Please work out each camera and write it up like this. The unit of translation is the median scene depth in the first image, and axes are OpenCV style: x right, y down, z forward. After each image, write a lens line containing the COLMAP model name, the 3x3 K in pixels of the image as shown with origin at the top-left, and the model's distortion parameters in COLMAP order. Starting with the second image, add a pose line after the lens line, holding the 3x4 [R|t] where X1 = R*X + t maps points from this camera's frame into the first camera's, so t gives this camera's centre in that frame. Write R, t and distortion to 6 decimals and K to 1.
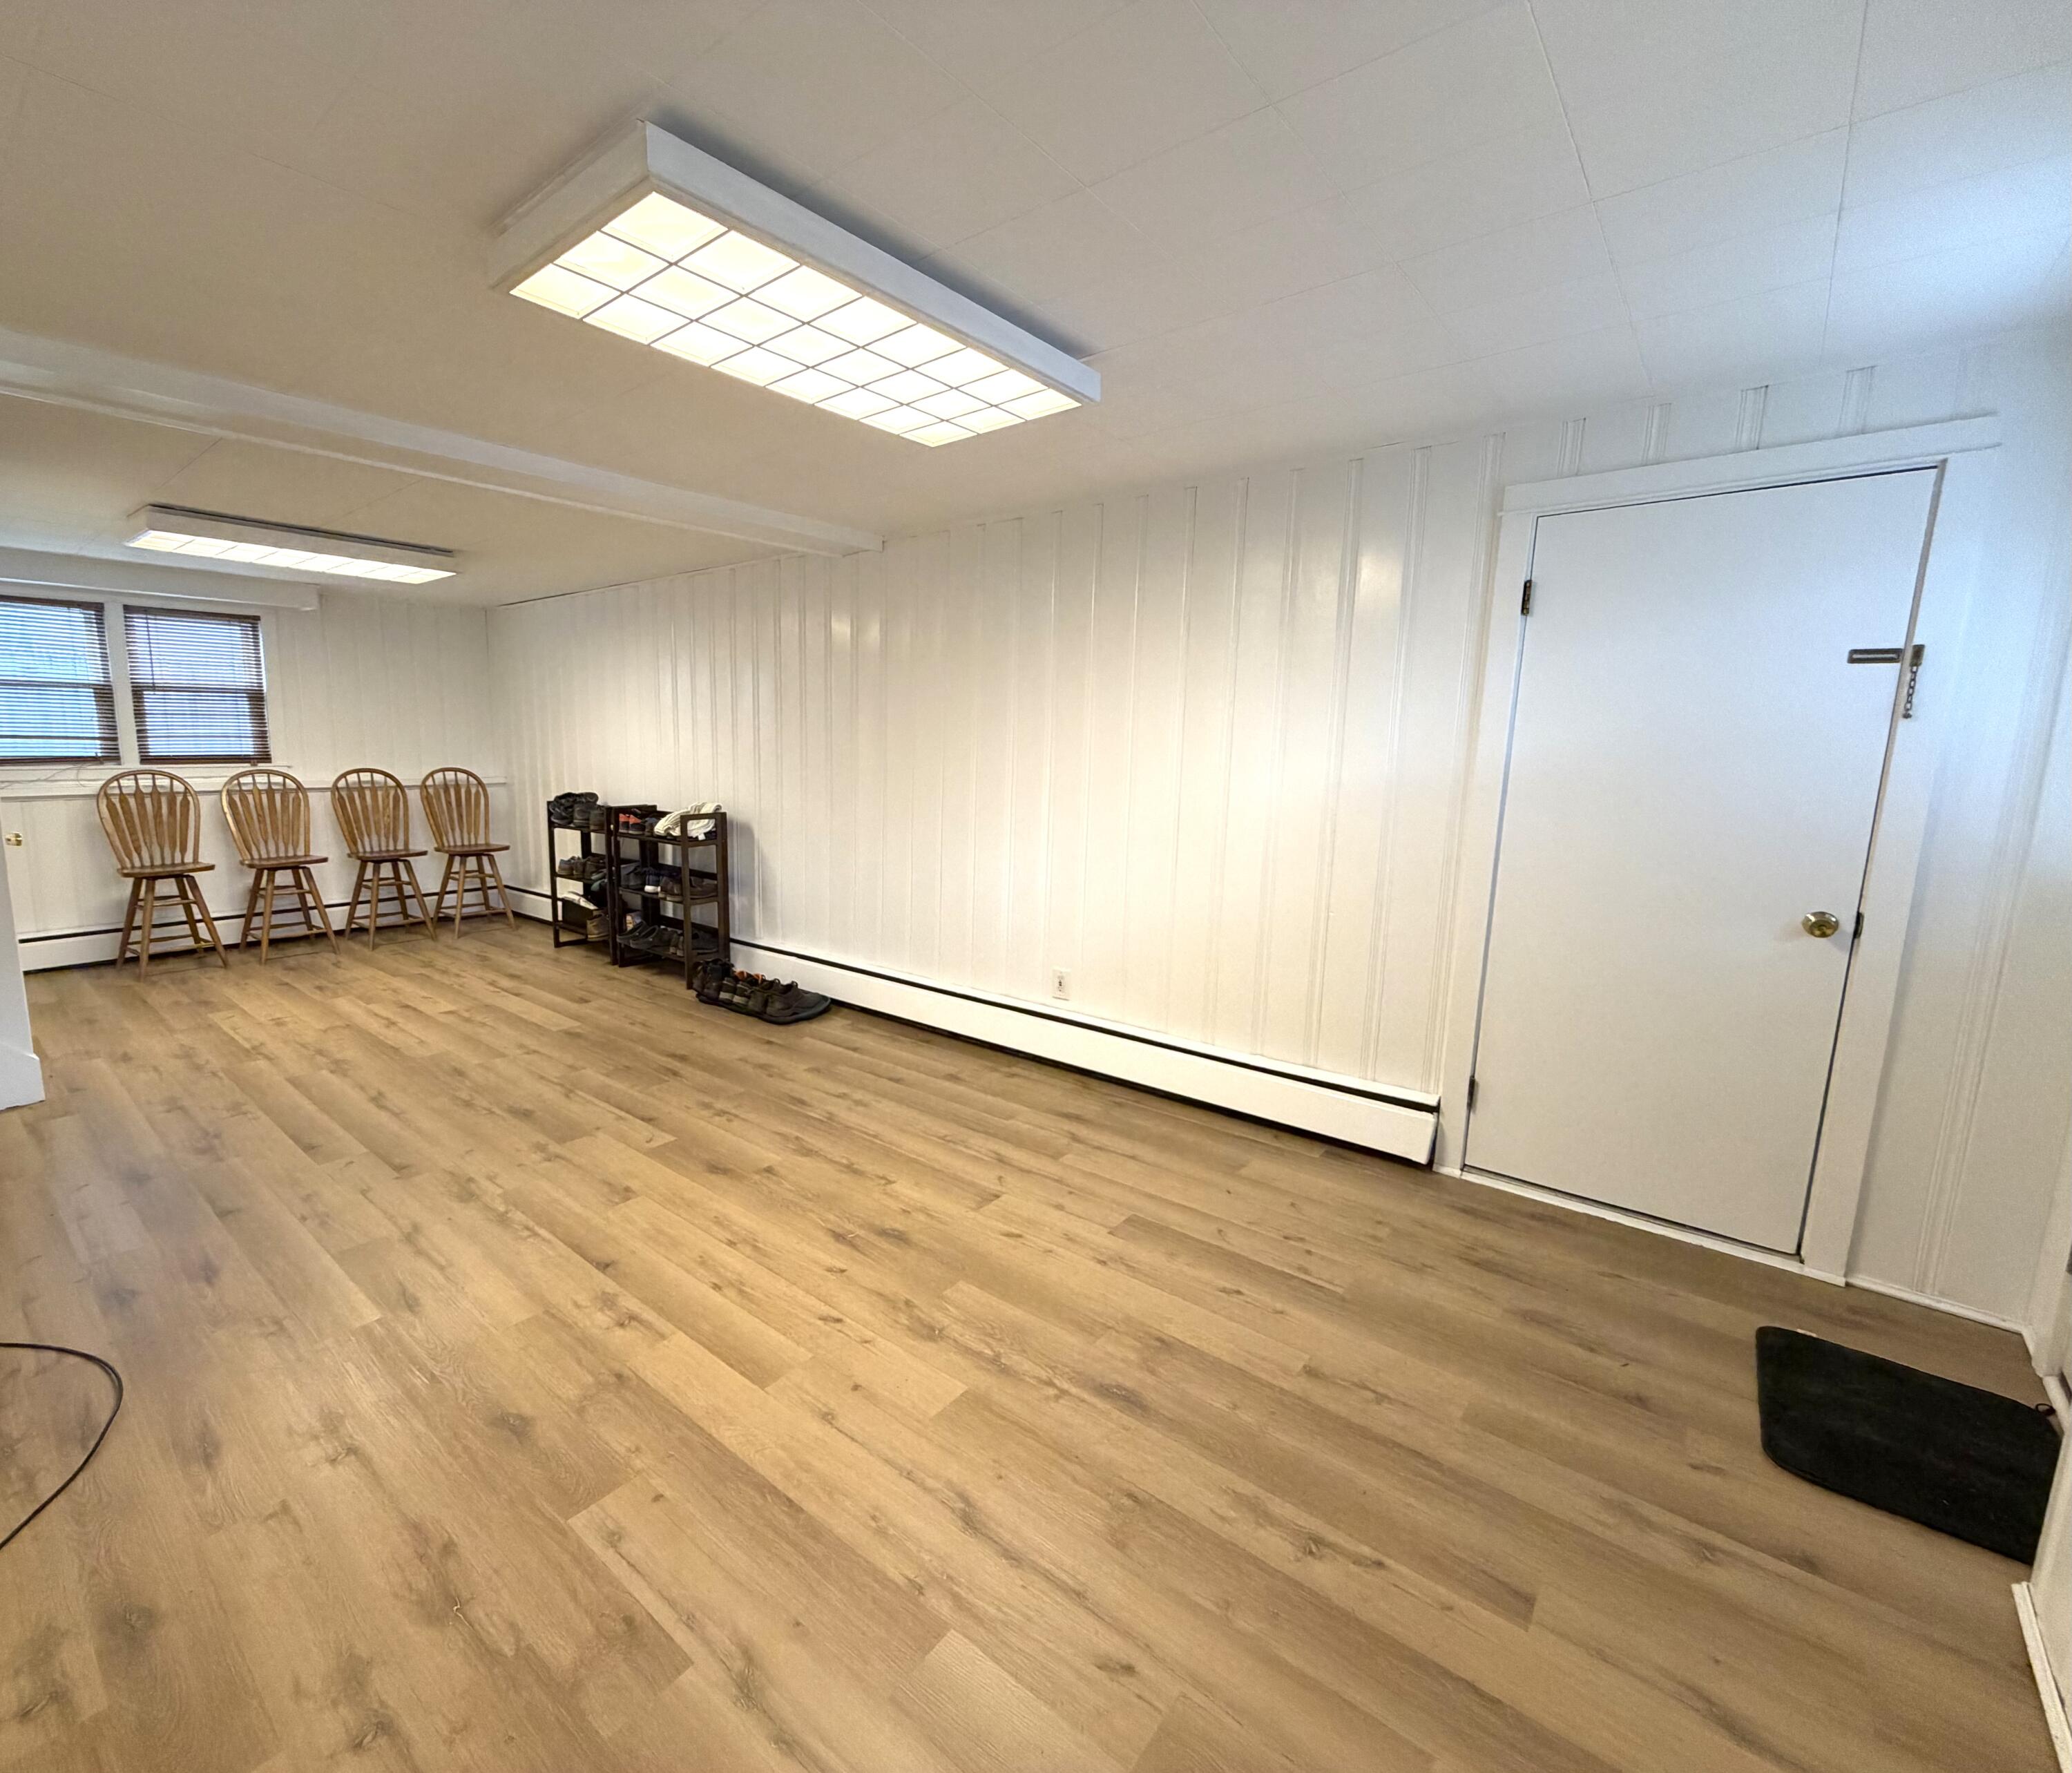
lens RADIAL K [[933.9, 0, 877.1], [0, 933.9, 883.4], [0, 0, 1]] dist [0.000294, 0.000632]
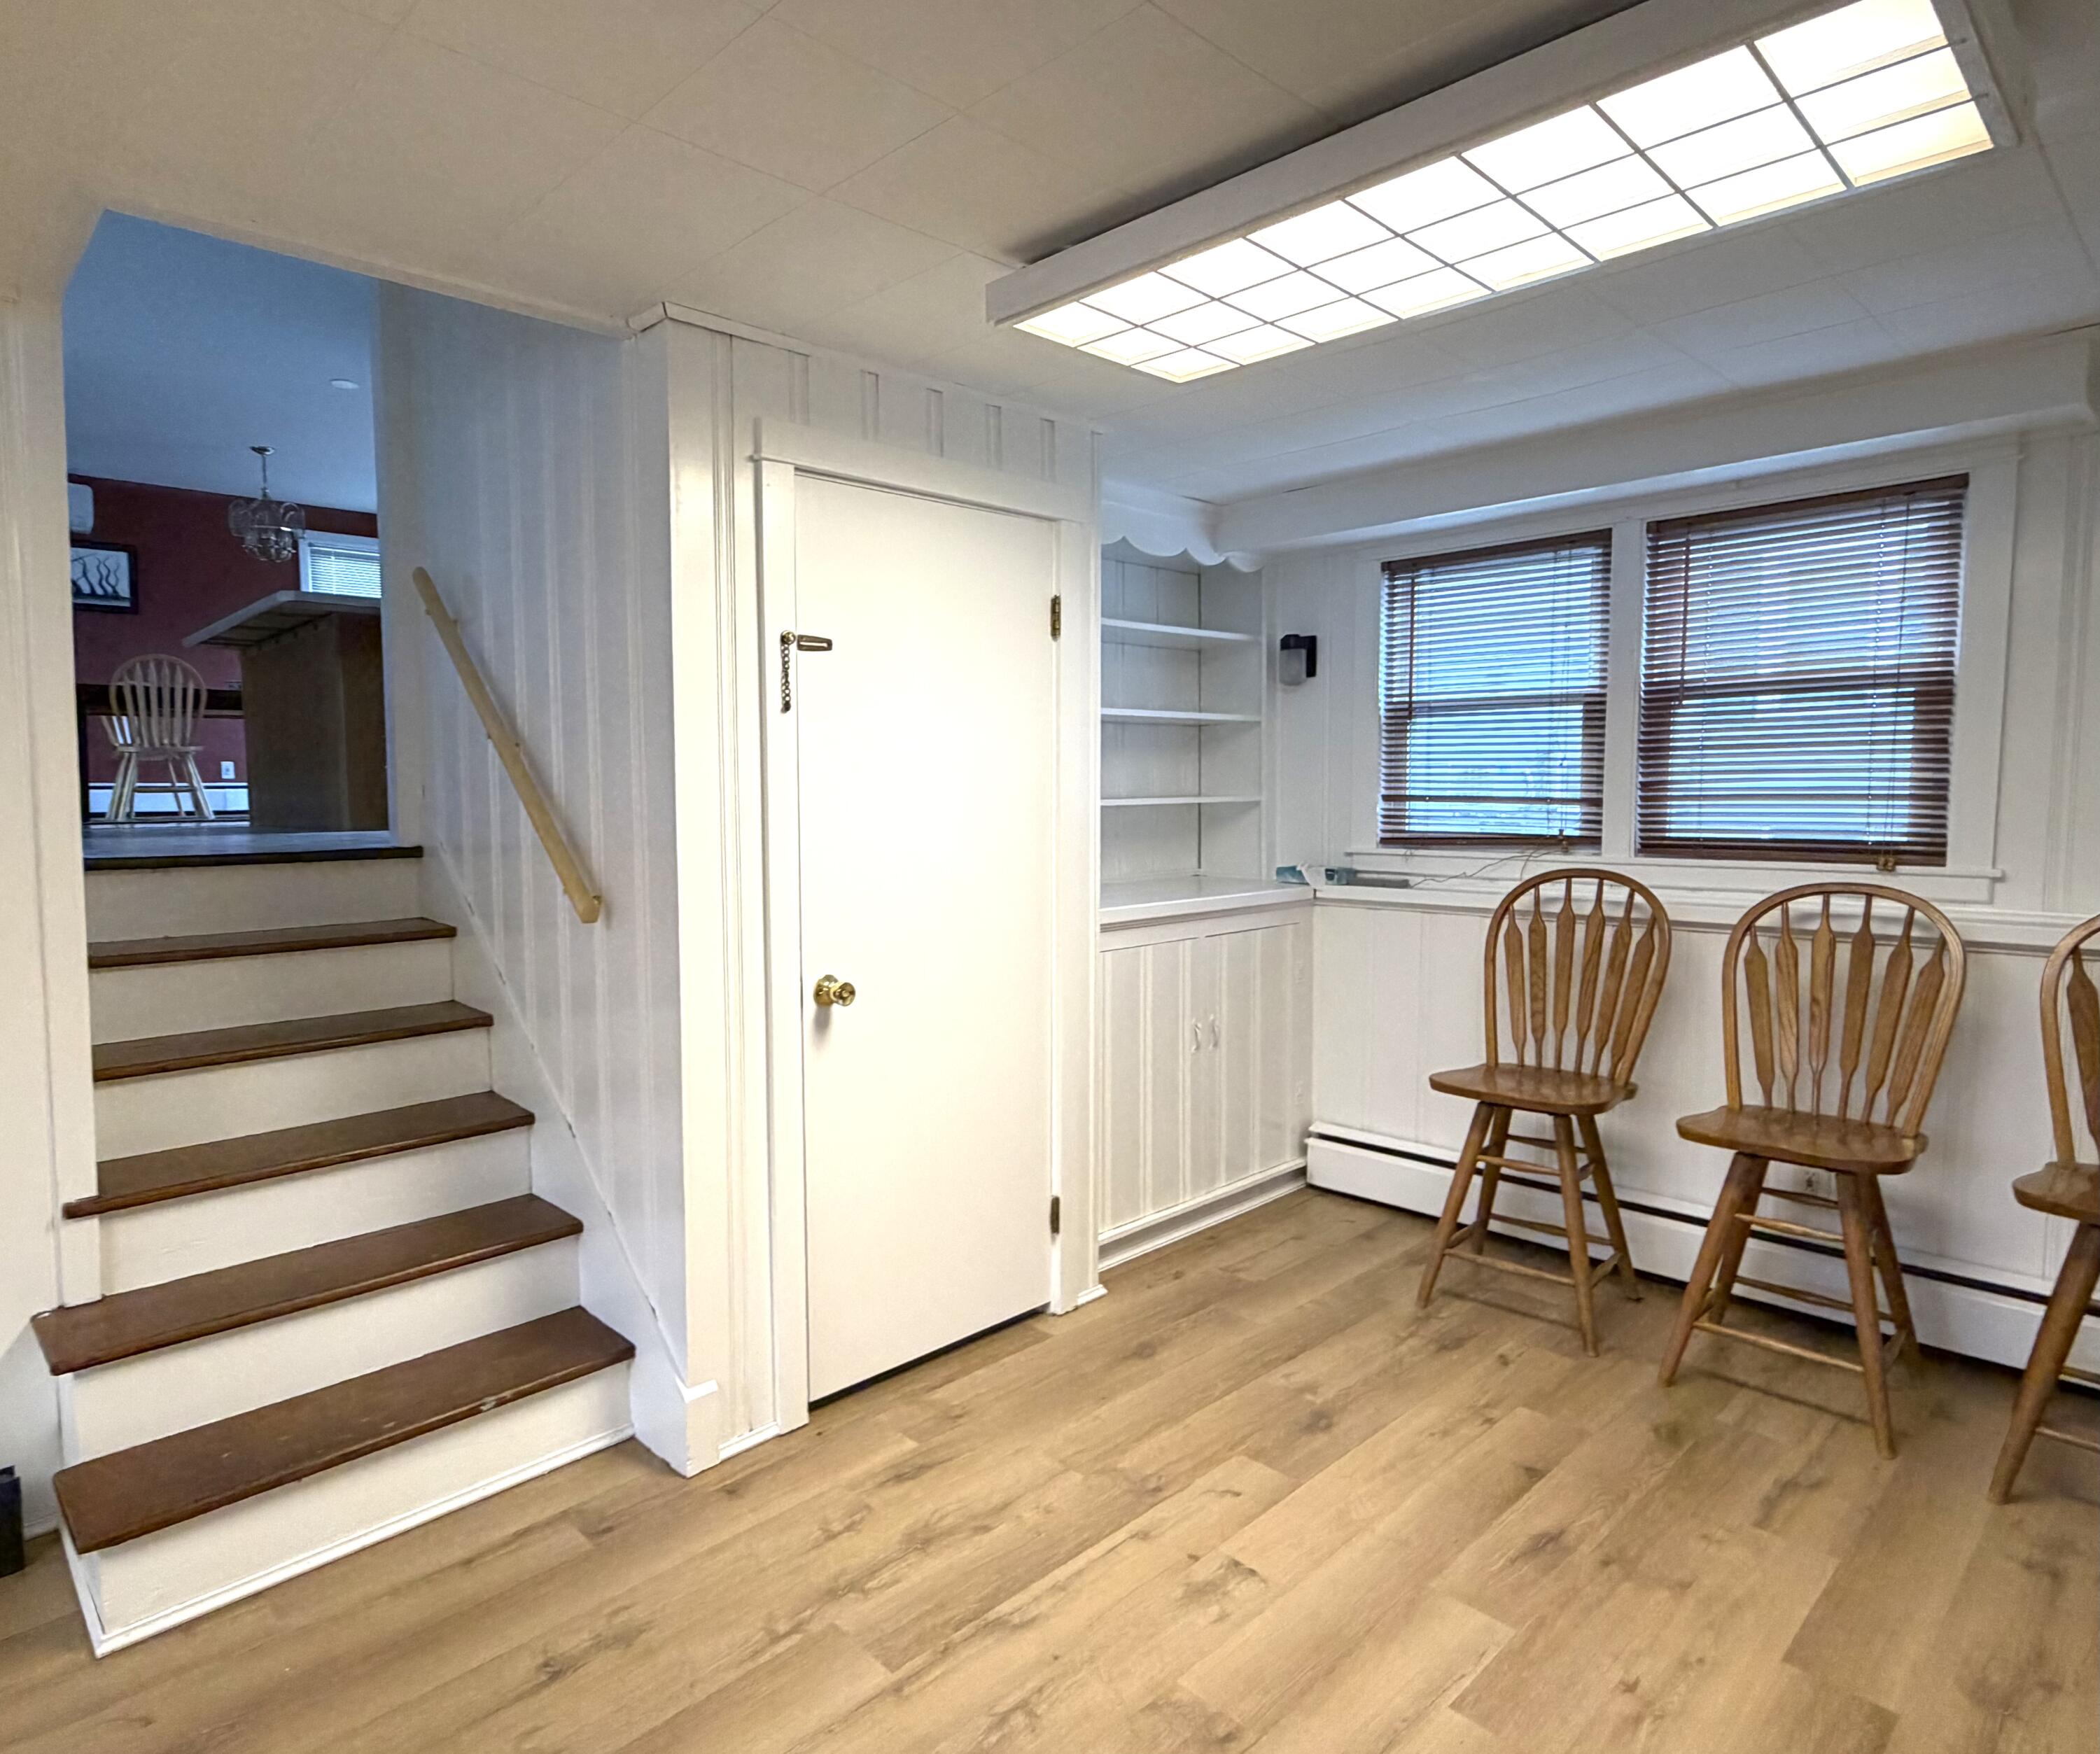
lens RADIAL K [[1229.8, 0, 936.2], [0, 1229.8, 876.6], [0, 0, 1]] dist [0.001460, -0.000868]
pose [[-0.089885, 0.064693, -0.993849, -0.199263], [-0.145039, 0.986400, 0.077326, -0.164611], [0.985335, 0.151098, -0.079280, 1.019116]]
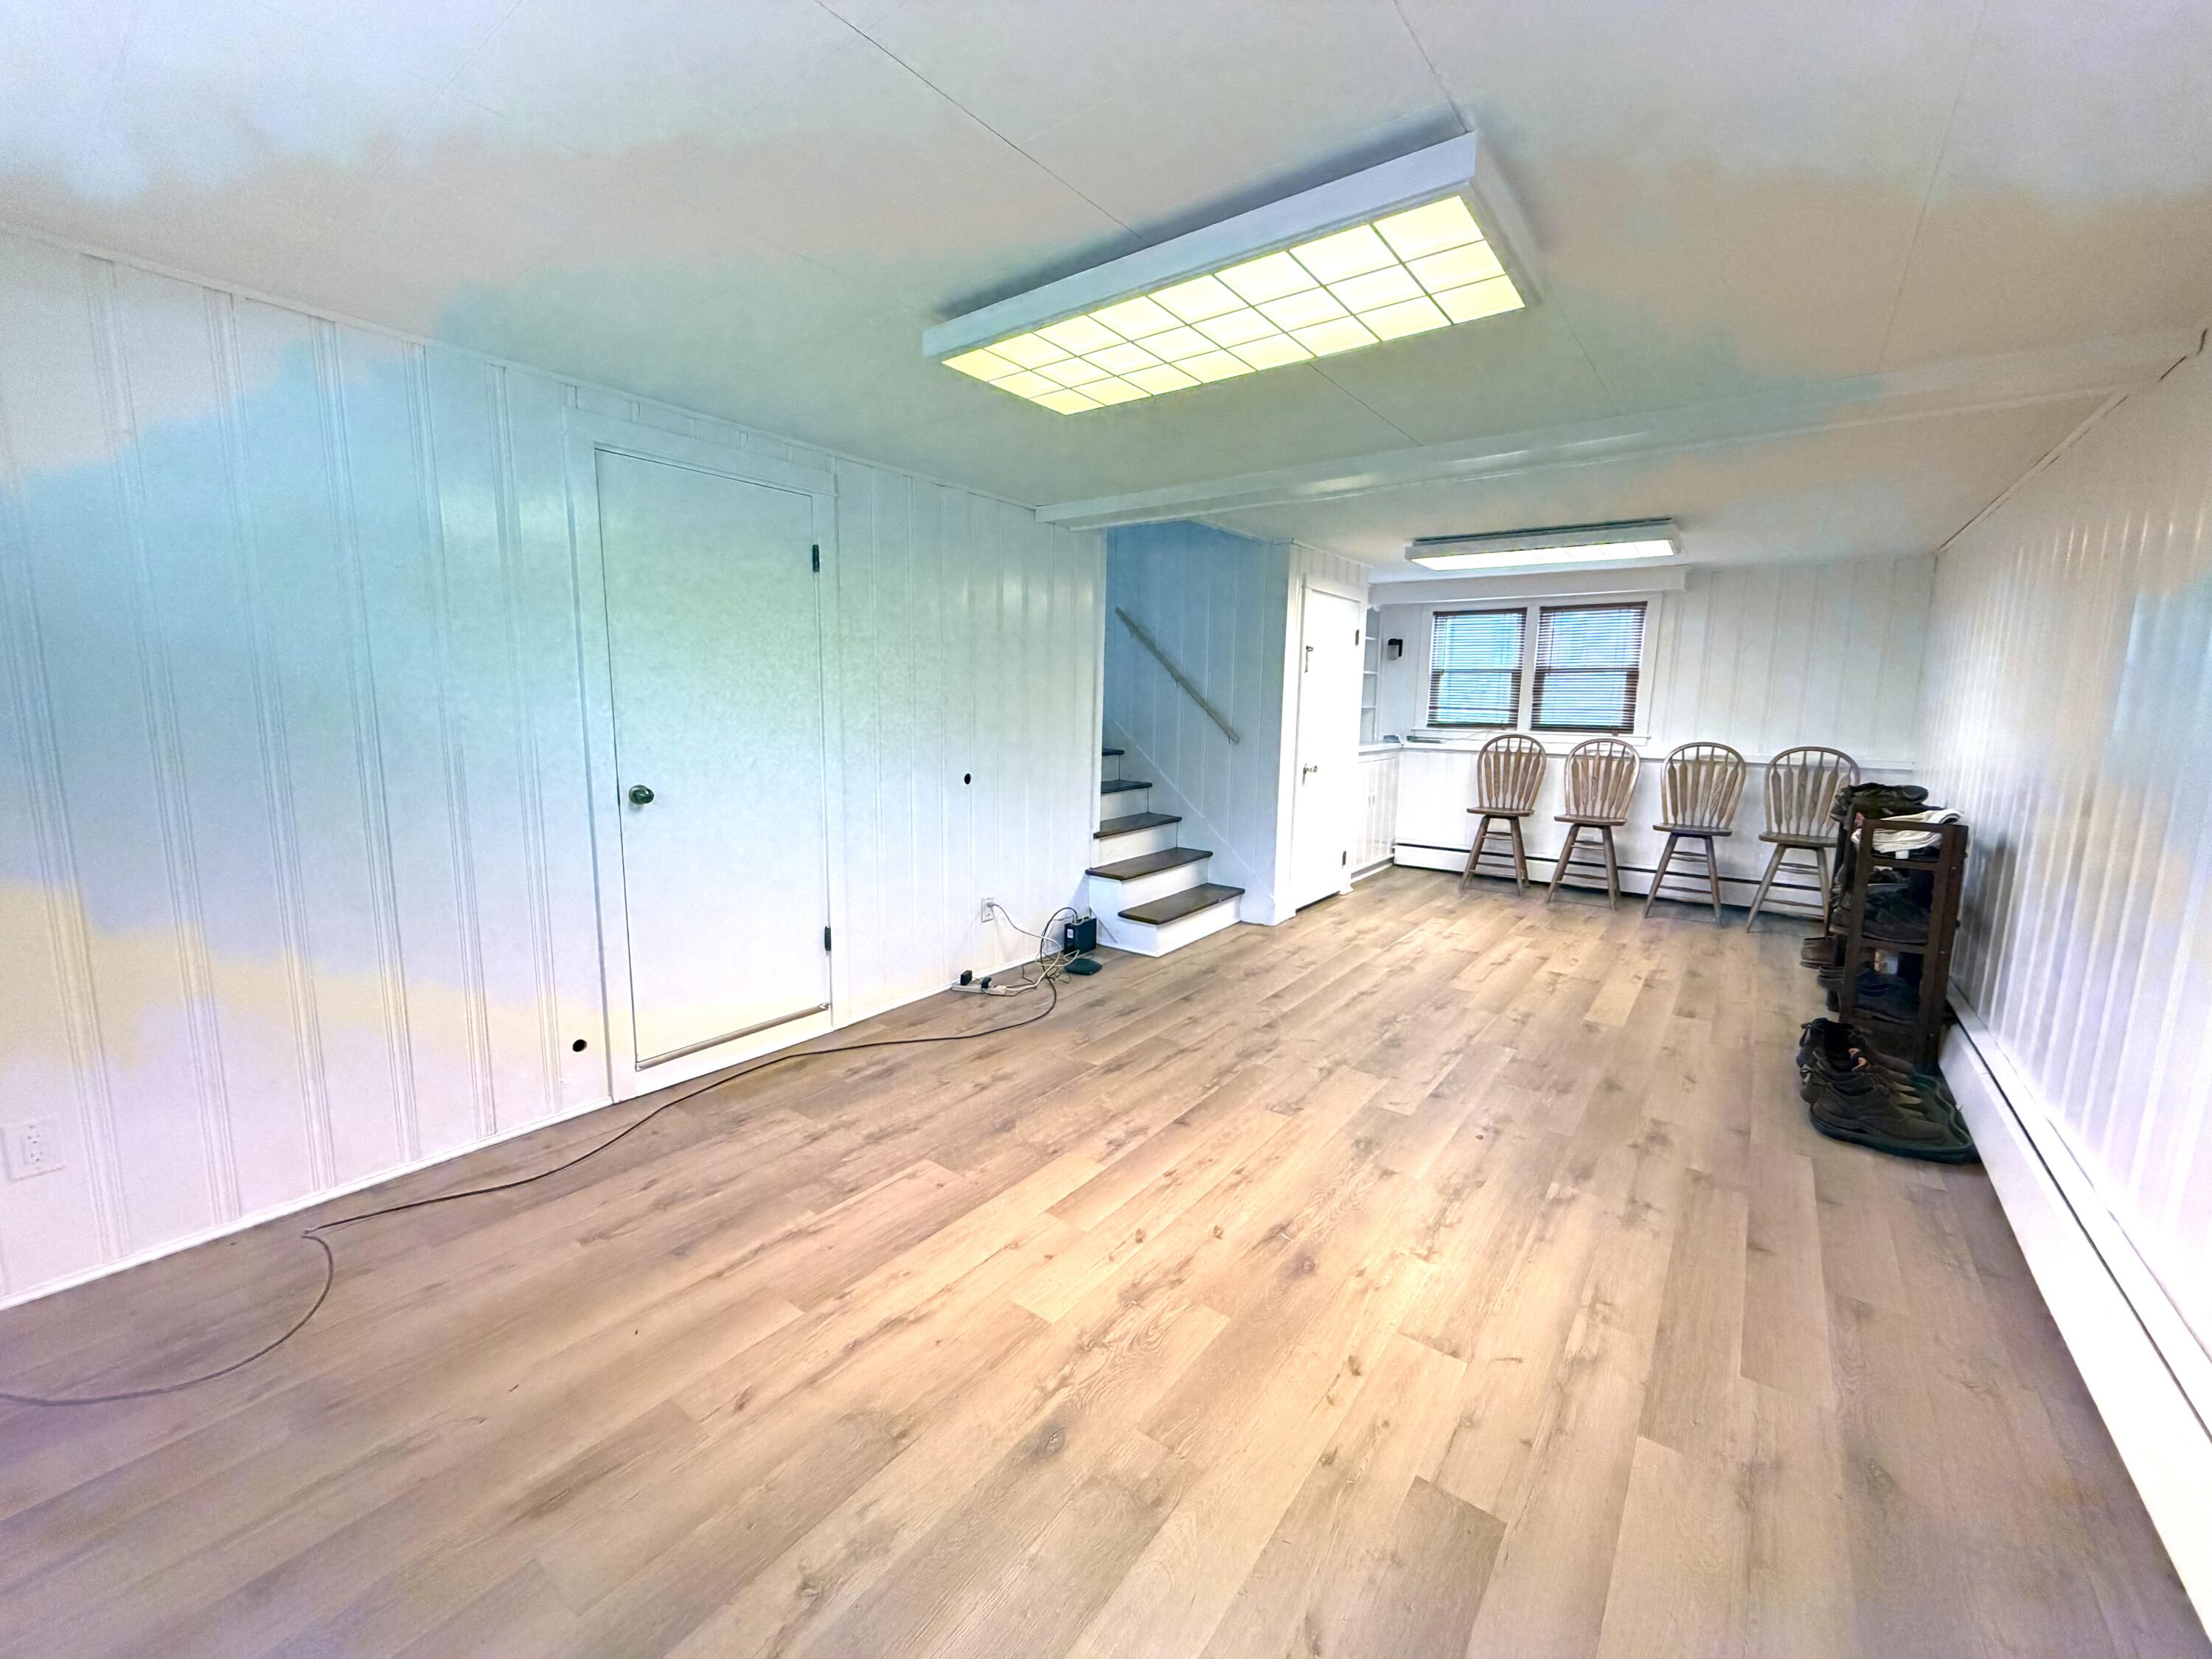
lens RADIAL K [[878.8, 0, 1105.6], [0, 878.8, 822.6], [0, 0, 1]] dist [0.000342, -0.000183]
pose [[0.106517, 0.131670, -0.985554, 0.506560], [-0.166367, 0.979580, 0.112891, -0.062875], [0.980294, 0.151939, 0.126248, 0.435451]]
